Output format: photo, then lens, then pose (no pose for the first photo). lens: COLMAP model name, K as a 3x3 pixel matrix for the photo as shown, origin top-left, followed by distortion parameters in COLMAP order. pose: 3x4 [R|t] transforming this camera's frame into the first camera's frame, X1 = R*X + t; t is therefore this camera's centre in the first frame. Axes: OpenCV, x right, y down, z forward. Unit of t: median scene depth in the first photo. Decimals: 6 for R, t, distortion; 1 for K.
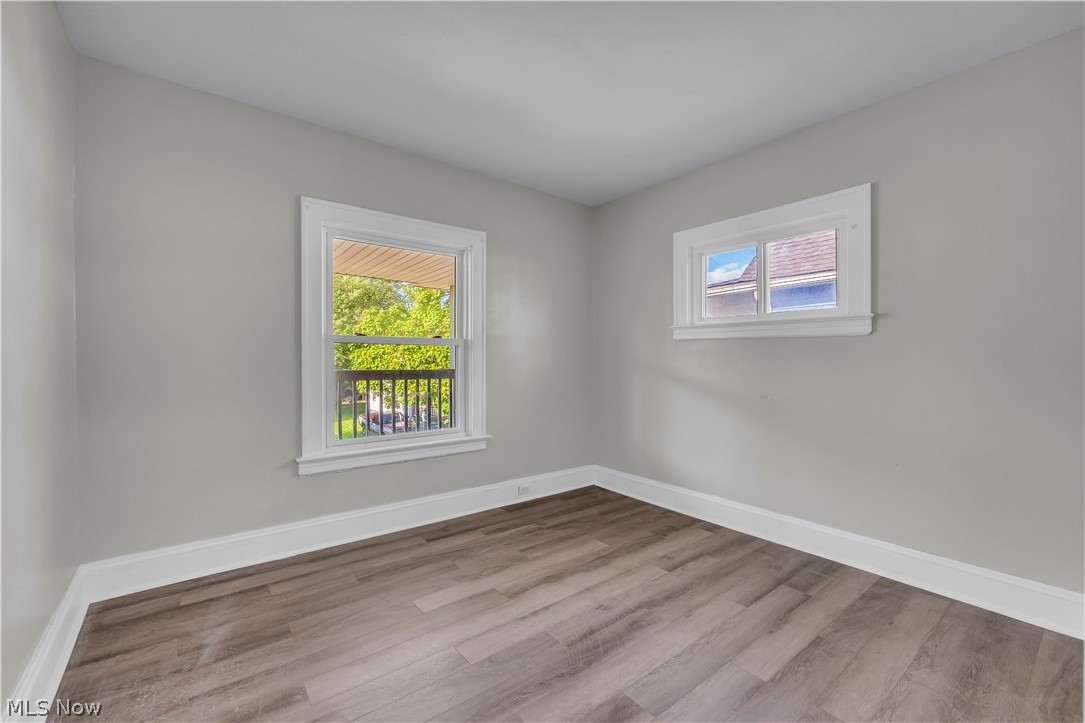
lens RADIAL K [[441.5, 0, 542.5], [0, 441.5, 361.5], [0, 0, 1]] dist [-0.000223, 0.000007]
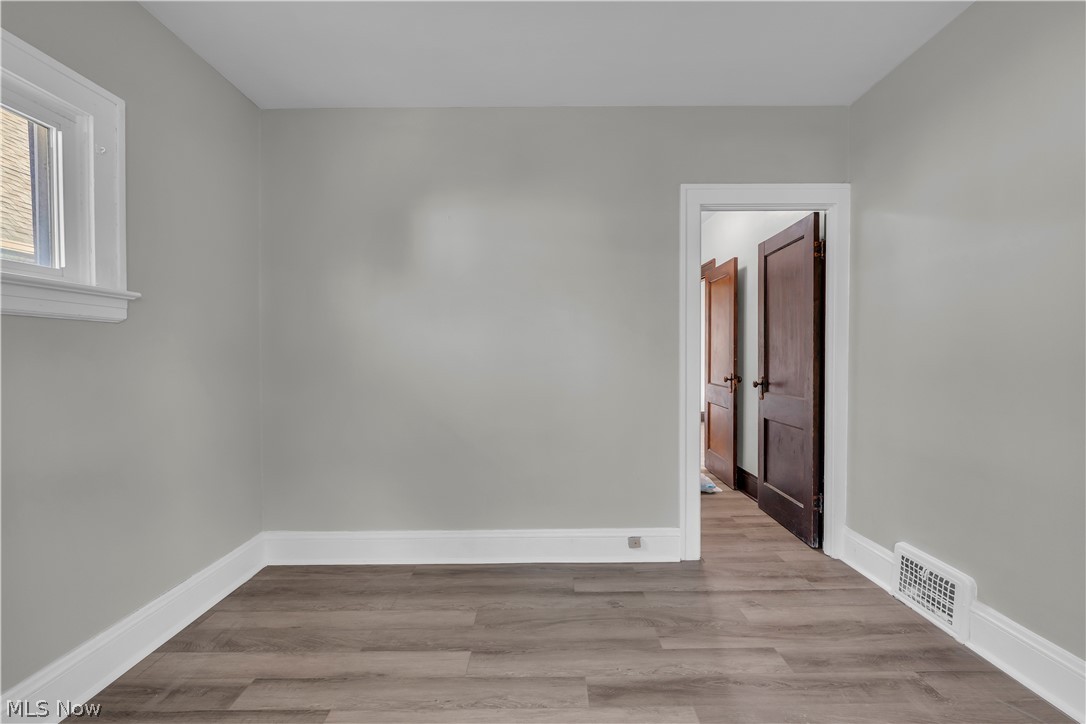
lens RADIAL K [[466.1, 0, 543.0], [0, 466.1, 362.0], [0, 0, 1]] dist [0.000812, 0.000114]
pose [[-0.804448, -0.005722, 0.593995, -0.278409], [0.001951, 0.999923, 0.012275, -0.010818], [-0.594020, 0.011034, -0.804375, 1.548251]]
